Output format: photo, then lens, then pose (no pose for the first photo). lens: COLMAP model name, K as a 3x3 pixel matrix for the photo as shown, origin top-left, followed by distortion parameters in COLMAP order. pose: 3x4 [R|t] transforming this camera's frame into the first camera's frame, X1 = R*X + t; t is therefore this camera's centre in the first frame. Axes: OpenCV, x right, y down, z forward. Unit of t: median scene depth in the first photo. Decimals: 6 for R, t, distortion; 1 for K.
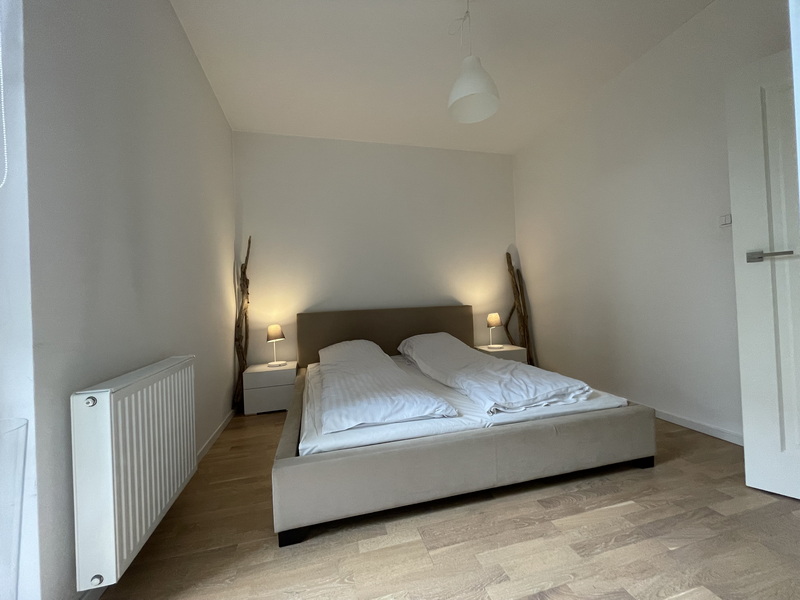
lens RADIAL K [[322.9, 0, 400.0], [0, 322.9, 300.0], [0, 0, 1]] dist [0.000180, 0.000044]
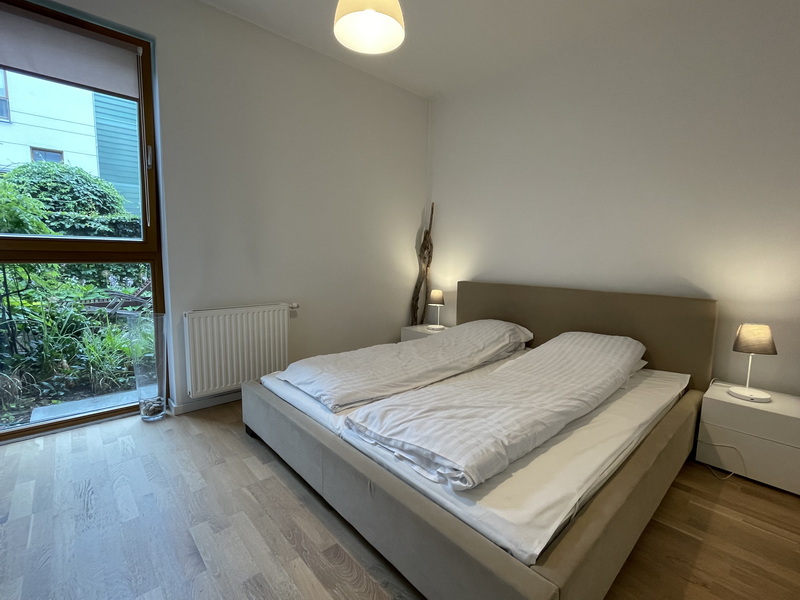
lens RADIAL K [[365.3, 0, 400.0], [0, 365.3, 300.0], [0, 0, 1]] dist [-0.000782, -0.000148]
pose [[0.463790, 0.149019, -0.873323, 1.049620], [-0.031049, 0.987881, 0.152078, -0.118839], [0.885401, -0.043417, 0.462796, 0.636792]]
